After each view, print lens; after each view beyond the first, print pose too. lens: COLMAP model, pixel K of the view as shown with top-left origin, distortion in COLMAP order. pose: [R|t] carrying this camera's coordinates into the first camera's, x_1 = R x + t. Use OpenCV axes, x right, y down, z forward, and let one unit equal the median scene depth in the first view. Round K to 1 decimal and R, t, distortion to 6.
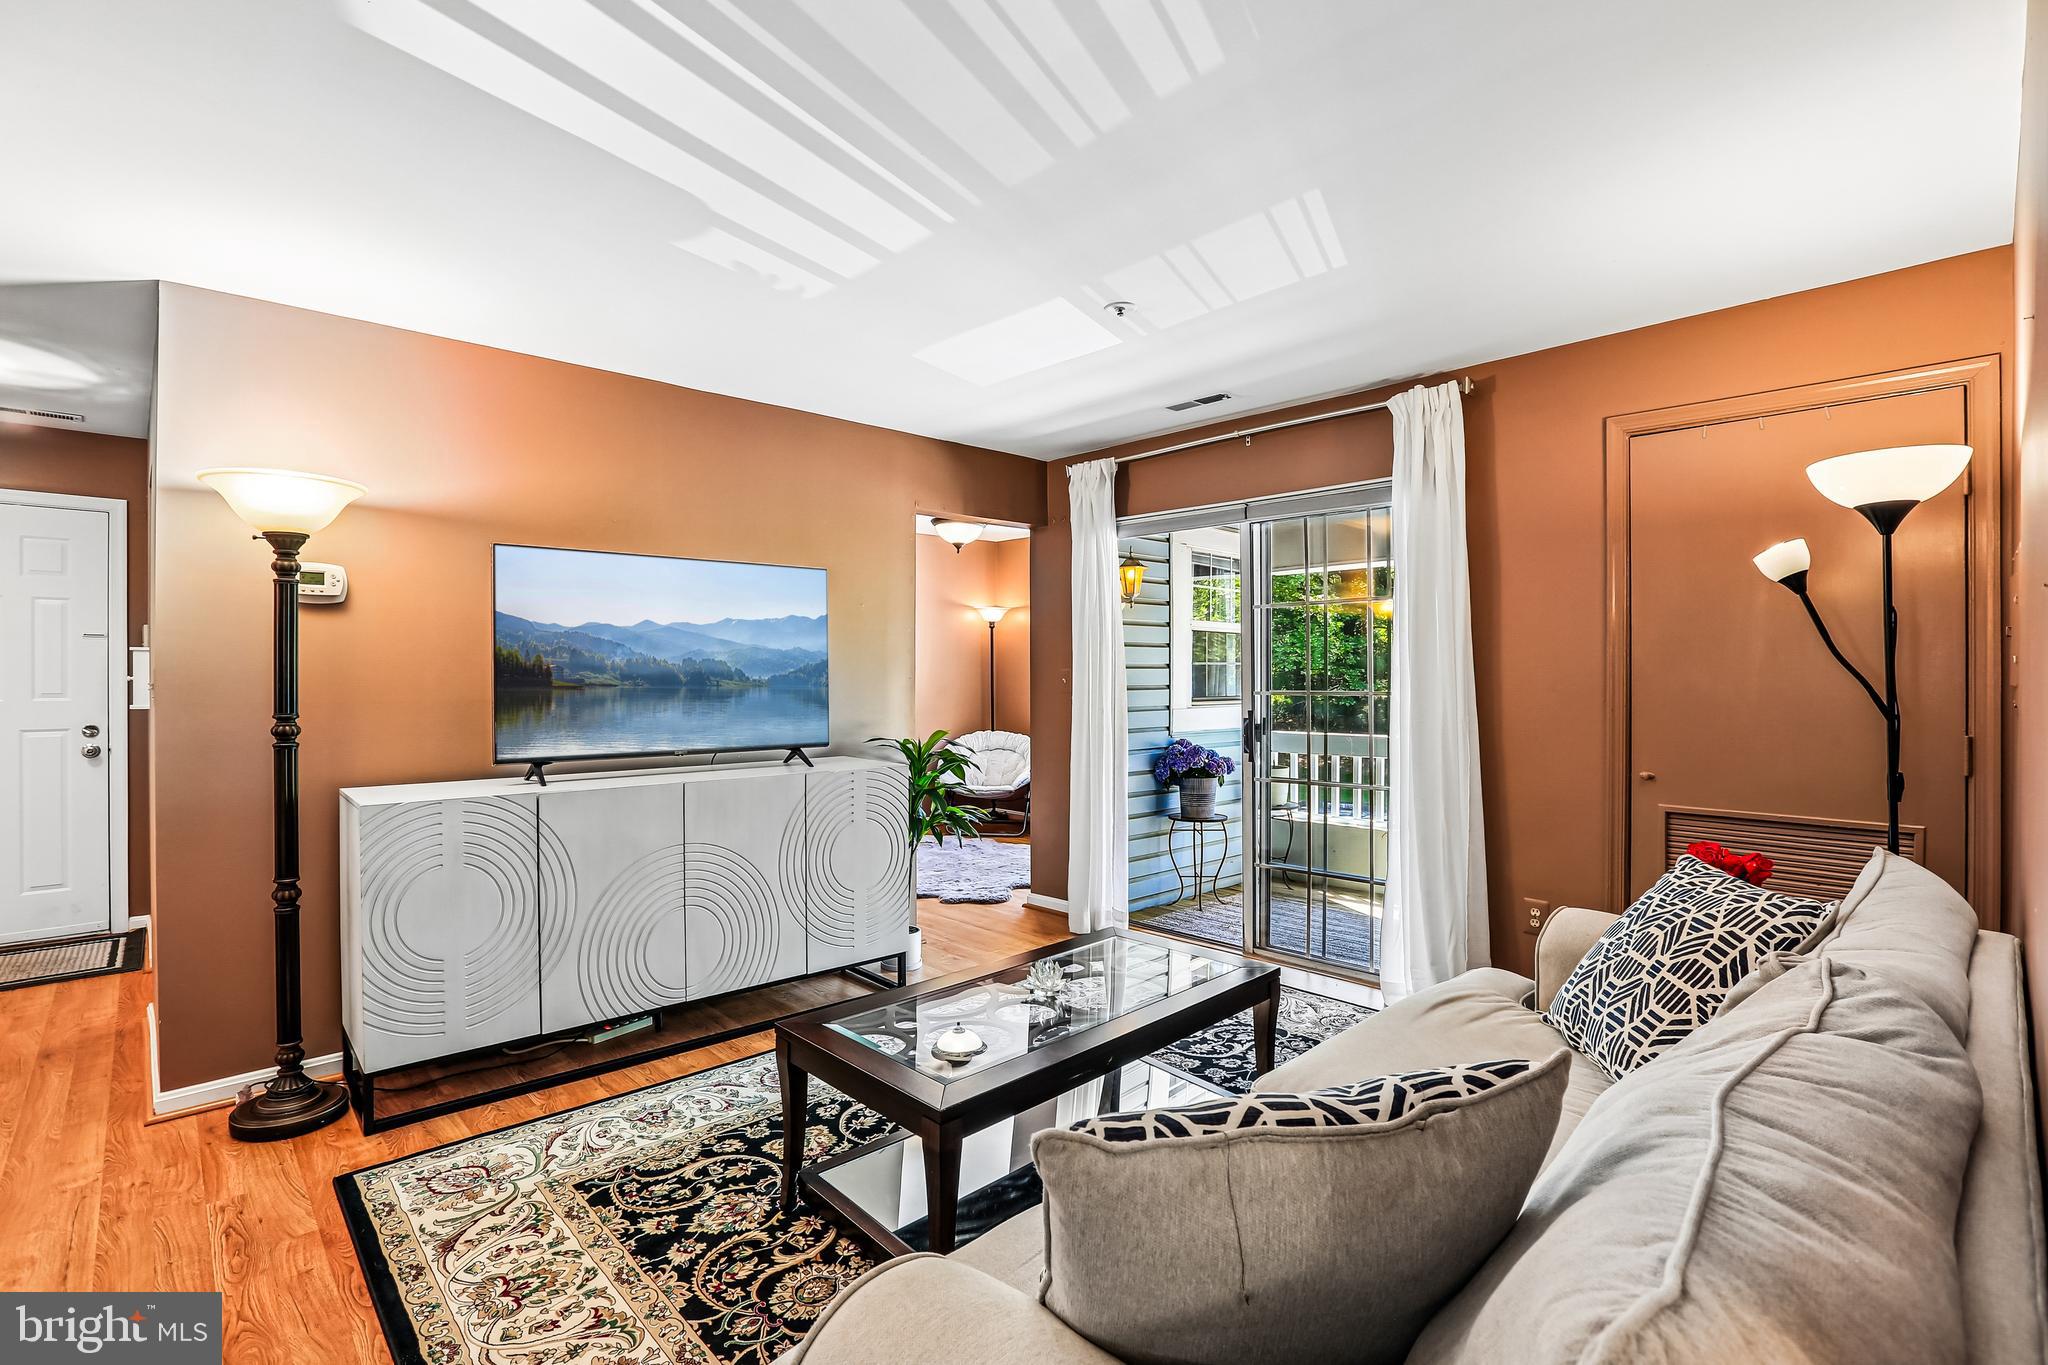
lens RADIAL K [[957.1, 0, 1015.7], [0, 957.1, 683.2], [0, 0, 1]] dist [-0.053988, 0.019393]
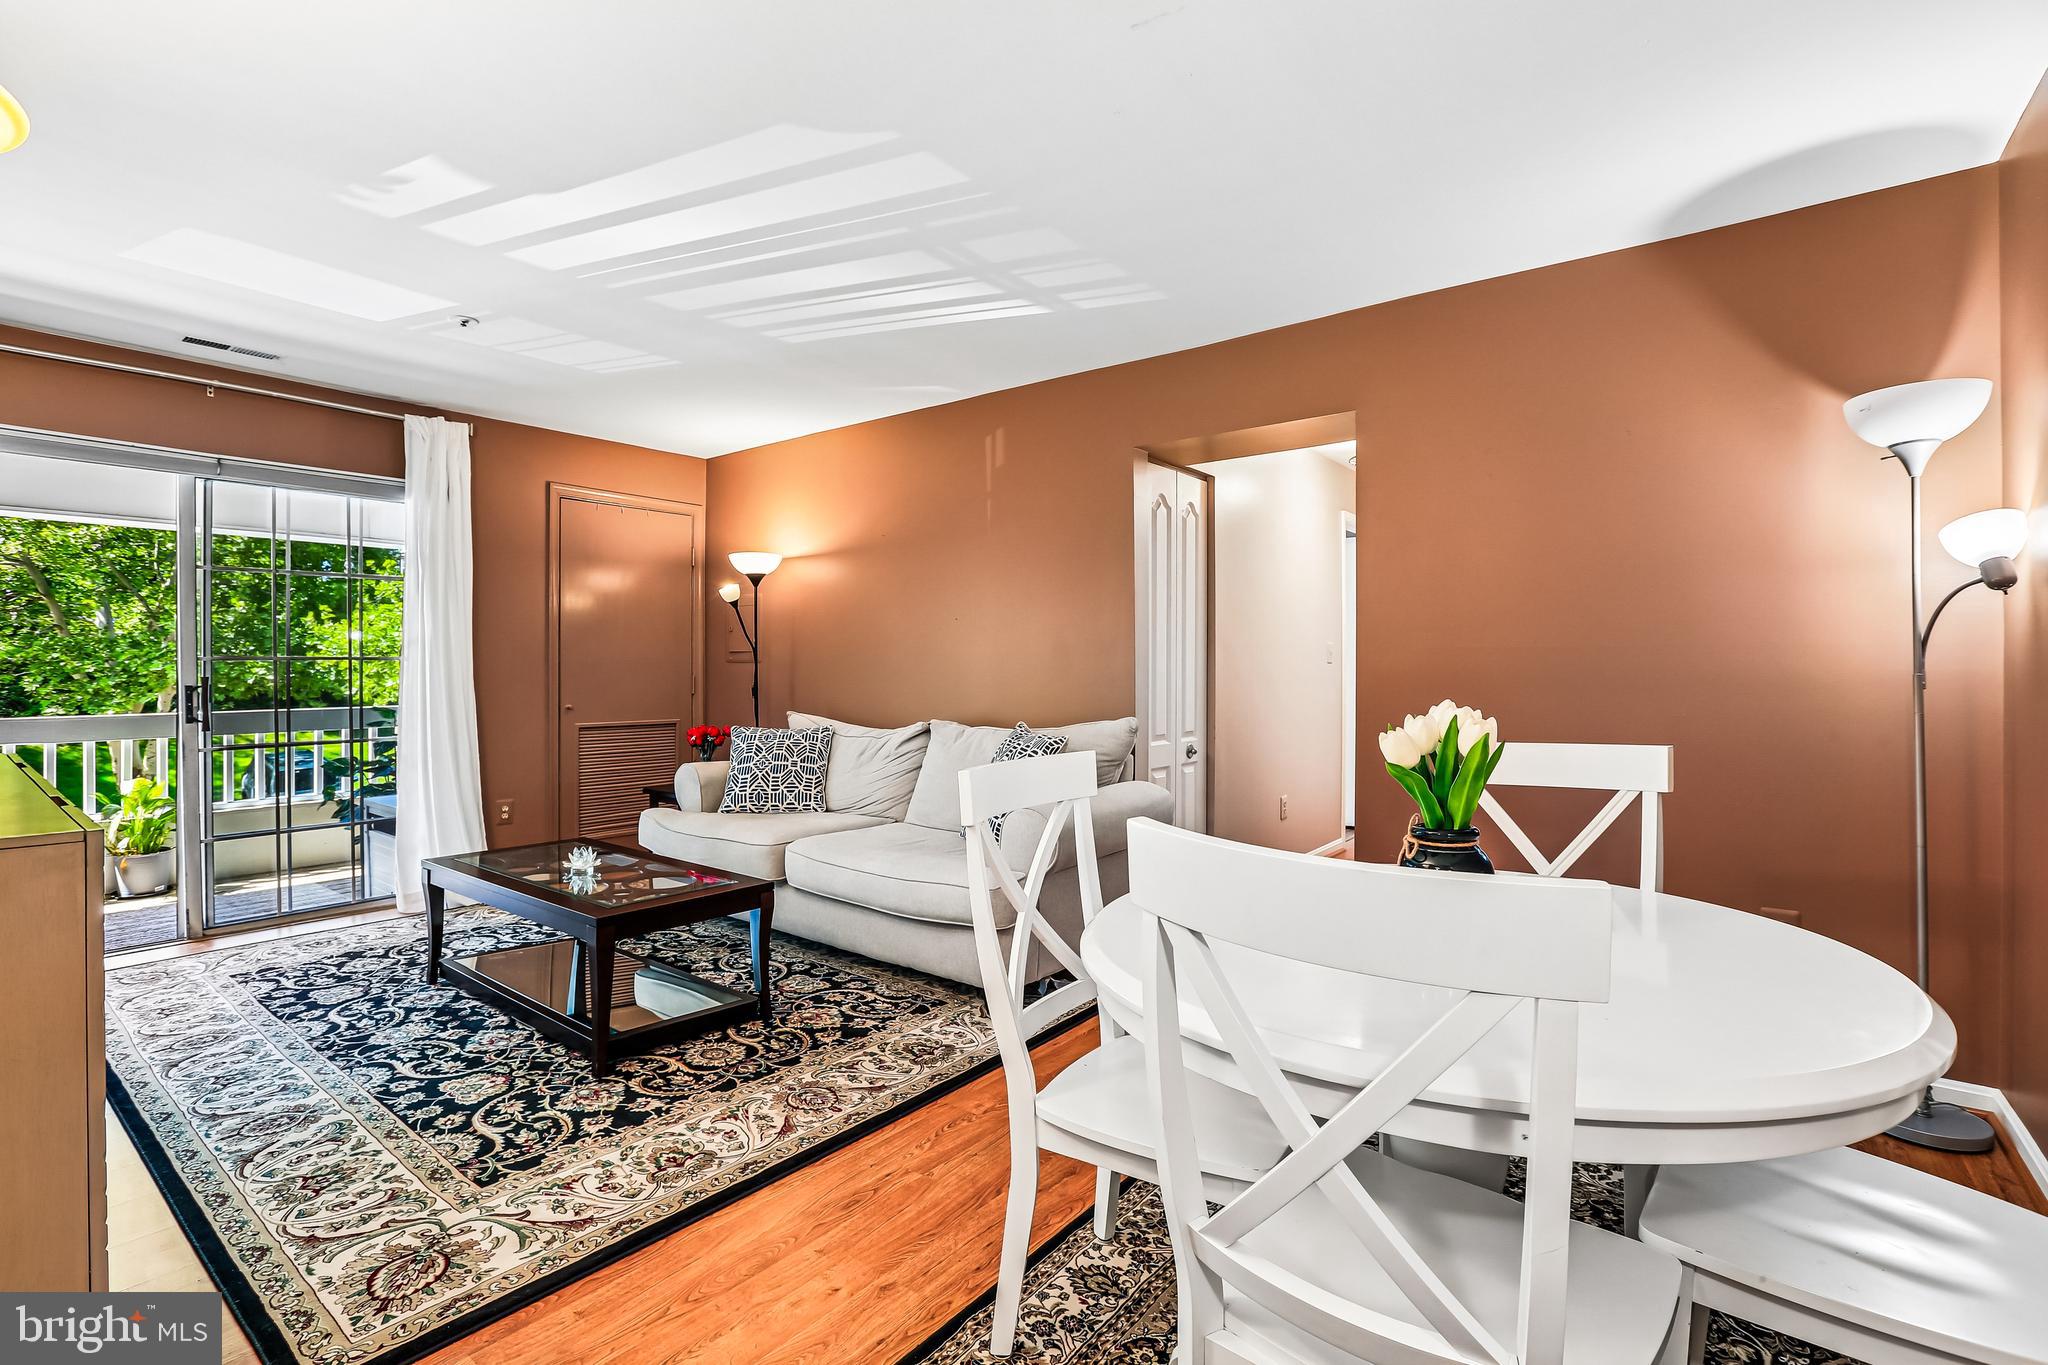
lens RADIAL K [[957.1, 0, 1015.7], [0, 957.1, 683.2], [0, 0, 1]] dist [-0.053988, 0.019393]
pose [[-0.150332, -0.022268, 0.988385, -1.439157], [0.001514, 0.999740, 0.022754, 0.029916], [-0.988634, 0.004917, -0.150259, 0.627685]]
